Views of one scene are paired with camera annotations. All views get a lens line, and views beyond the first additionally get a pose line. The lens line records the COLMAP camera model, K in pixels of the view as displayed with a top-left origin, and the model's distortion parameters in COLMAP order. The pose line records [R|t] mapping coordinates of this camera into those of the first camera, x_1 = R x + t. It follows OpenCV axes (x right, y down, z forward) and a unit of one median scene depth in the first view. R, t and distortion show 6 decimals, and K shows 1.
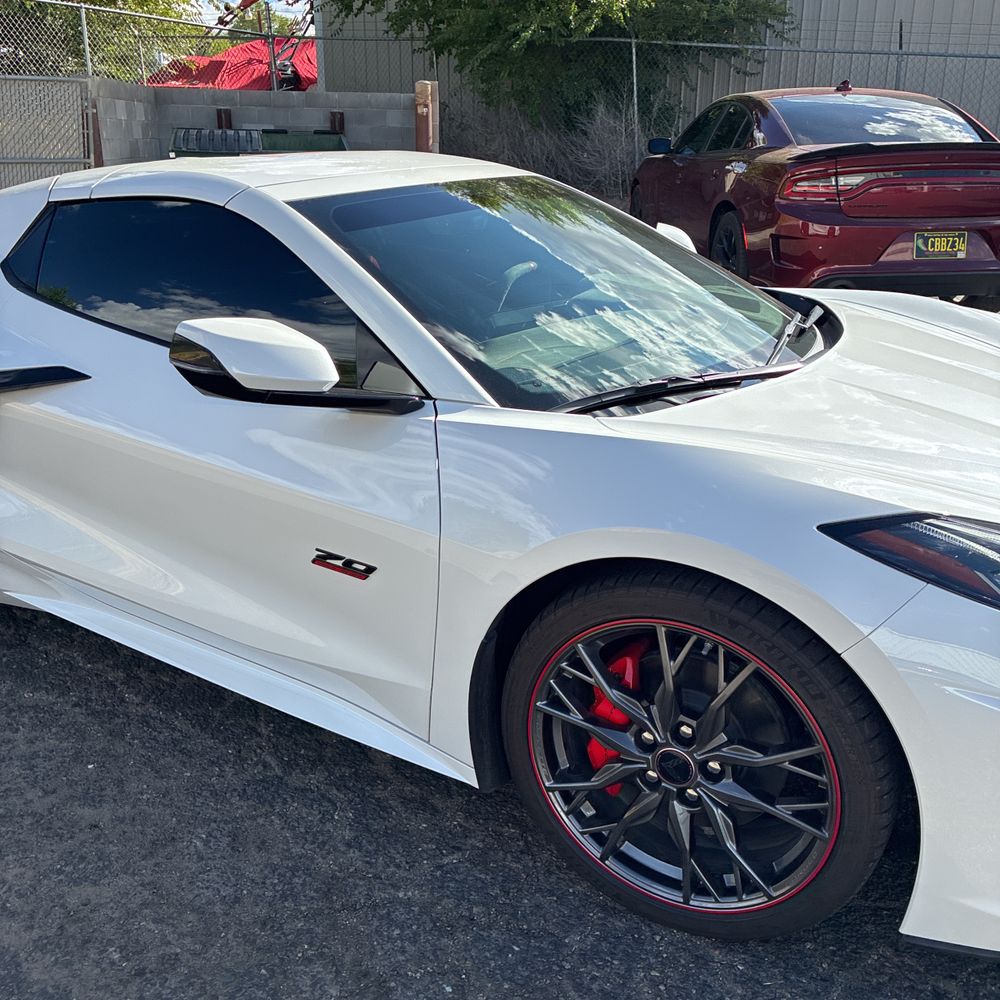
lens RADIAL K [[1022.4, 0, 511.5], [0, 1022.4, 499.0], [0, 0, 1]] dist [0.016423, -0.000529]
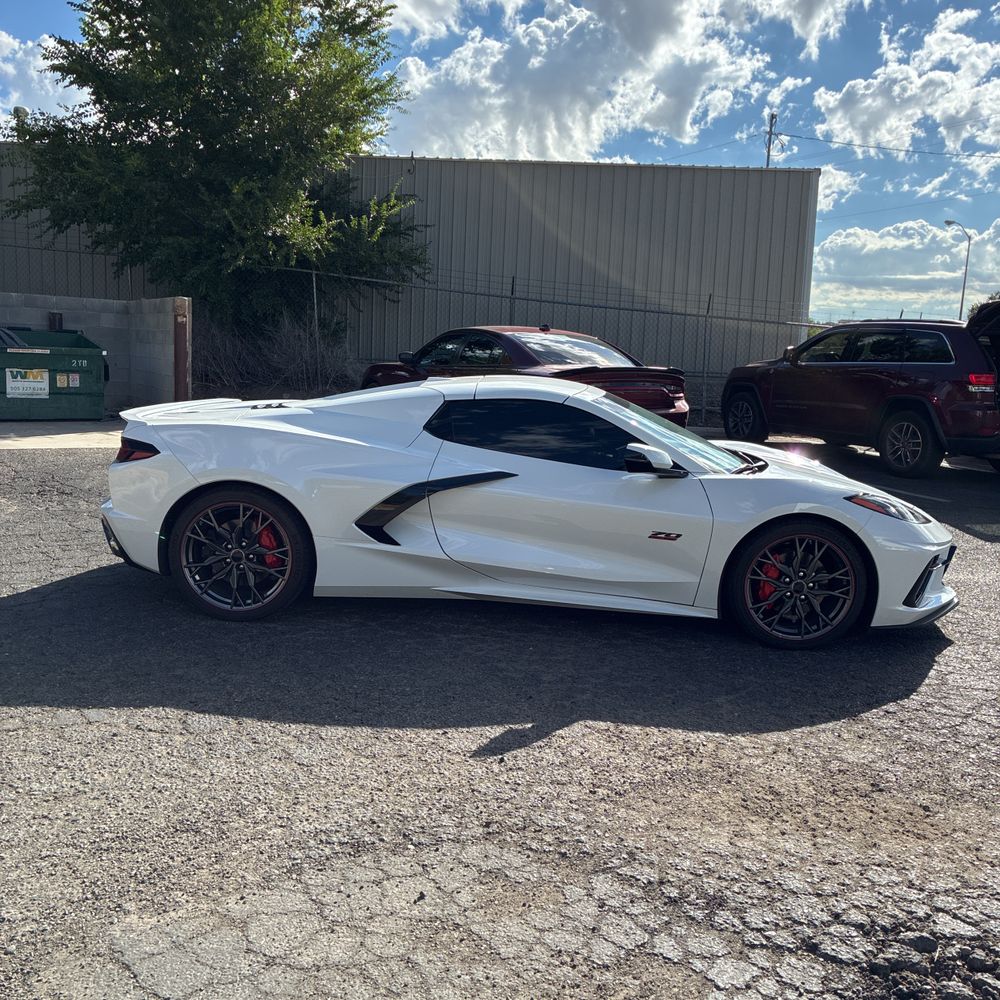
lens RADIAL K [[1017.9, 0, 501.0], [0, 1017.9, 475.3], [0, 0, 1]] dist [0.014482, -0.002675]
pose [[0.896359, -0.020217, 0.442868, -1.745895], [0.107734, 0.978948, -0.173363, 0.328499], [-0.430040, 0.203108, 0.879667, -1.184621]]
